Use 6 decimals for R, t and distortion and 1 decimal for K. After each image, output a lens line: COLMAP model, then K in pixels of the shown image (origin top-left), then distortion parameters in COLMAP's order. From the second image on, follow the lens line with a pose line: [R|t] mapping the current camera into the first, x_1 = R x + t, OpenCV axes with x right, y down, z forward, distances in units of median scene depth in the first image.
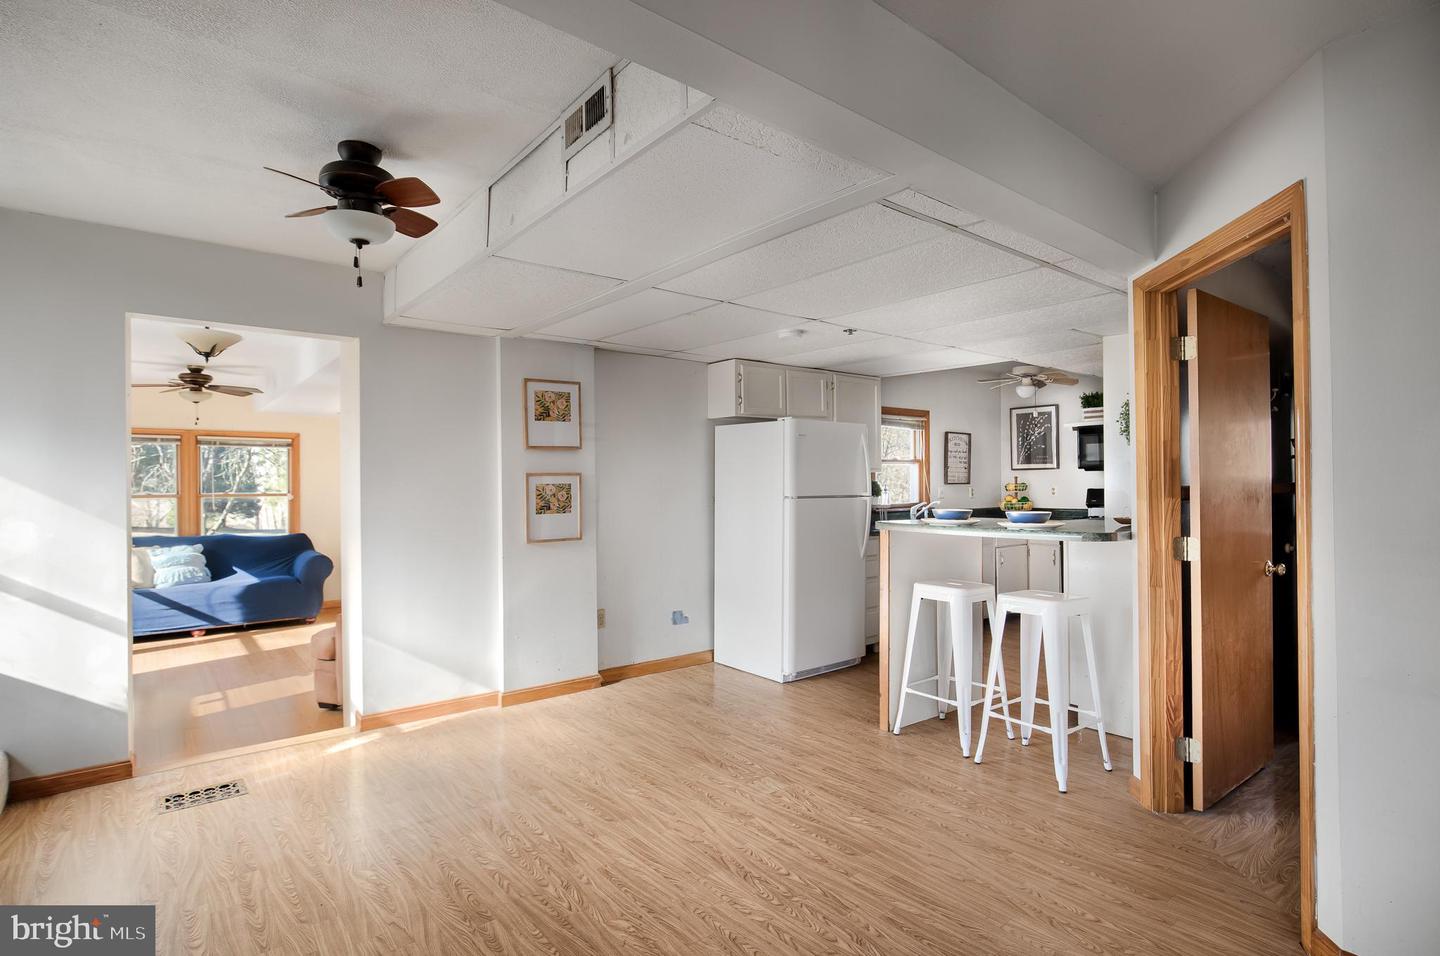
lens RADIAL K [[691.1, 0, 746.2], [0, 691.1, 474.8], [0, 0, 1]] dist [-0.000414, 0.000011]
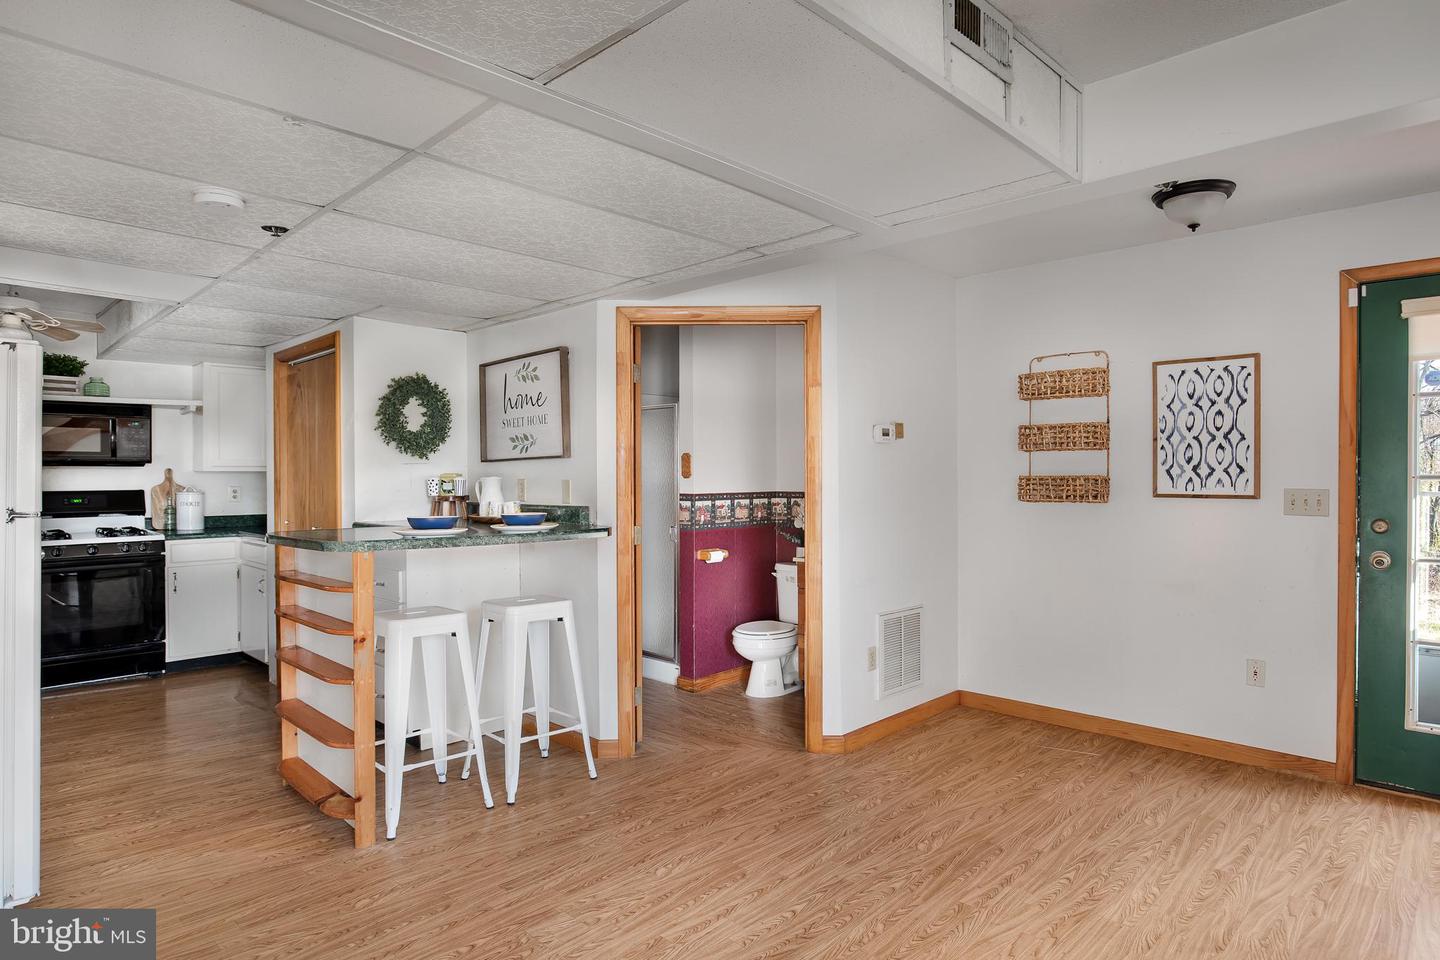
lens RADIAL K [[826.6, 0, 723.8], [0, 826.6, 487.4], [0, 0, 1]] dist [-0.019633, -0.000434]
pose [[-0.073613, 0.001824, 0.997285, -0.311895], [0.002614, 0.999995, -0.001636, 0.018220], [-0.997283, 0.002486, -0.073618, 0.381533]]
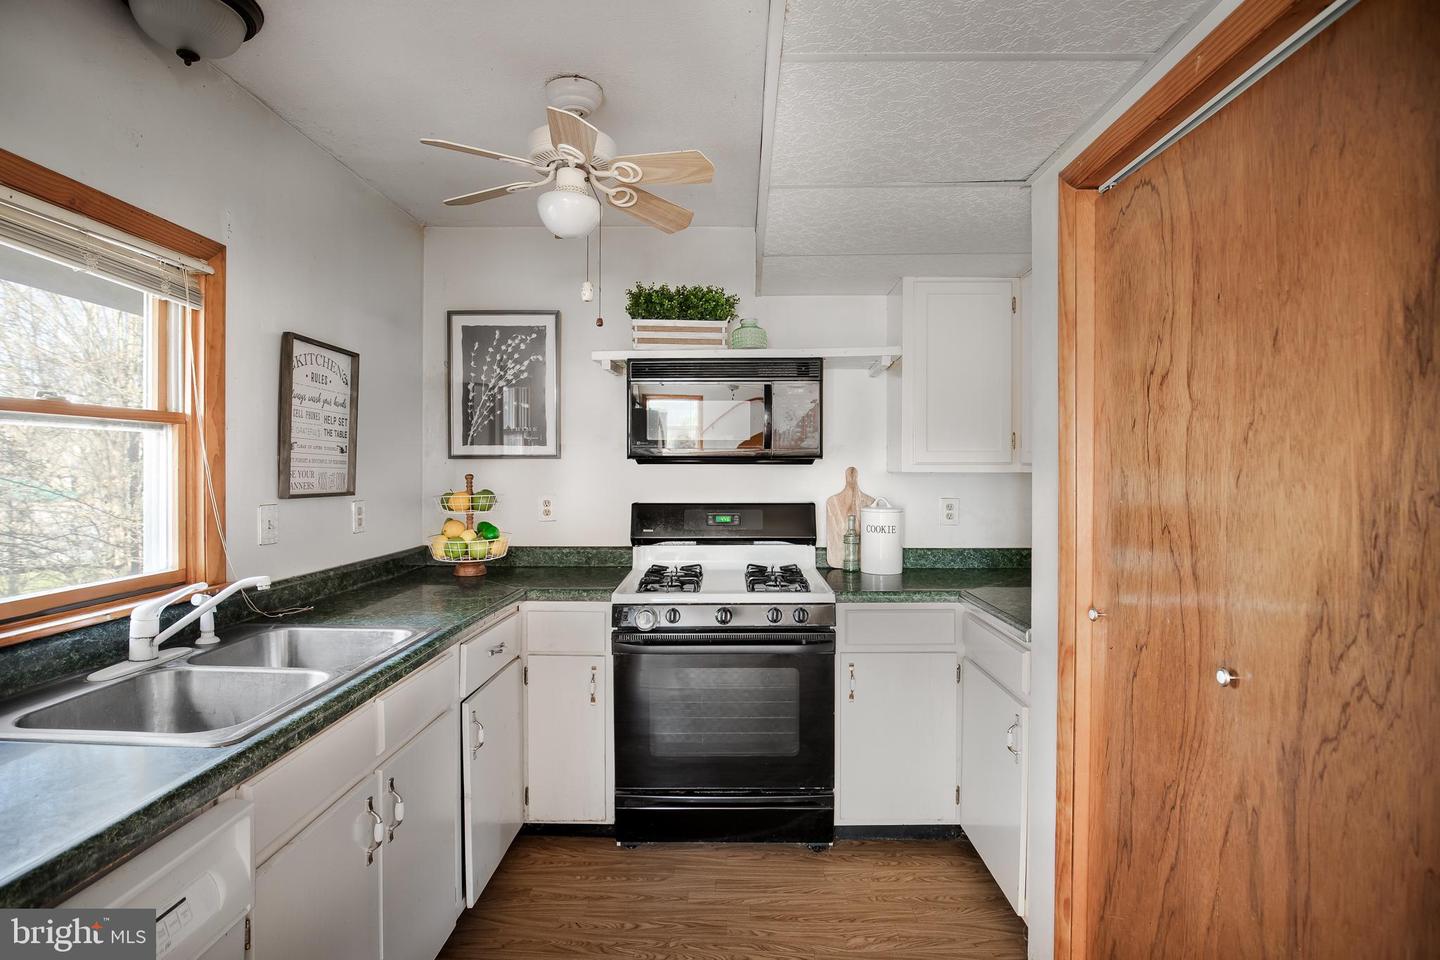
lens RADIAL K [[756.3, 0, 718.7], [0, 756.3, 467.3], [0, 0, 1]] dist [-0.000693, -0.000030]
pose [[0.666952, 0.009665, 0.745038, 0.168640], [-0.010343, 0.999940, -0.003713, -0.001619], [-0.745029, -0.005229, 0.667011, 0.638606]]
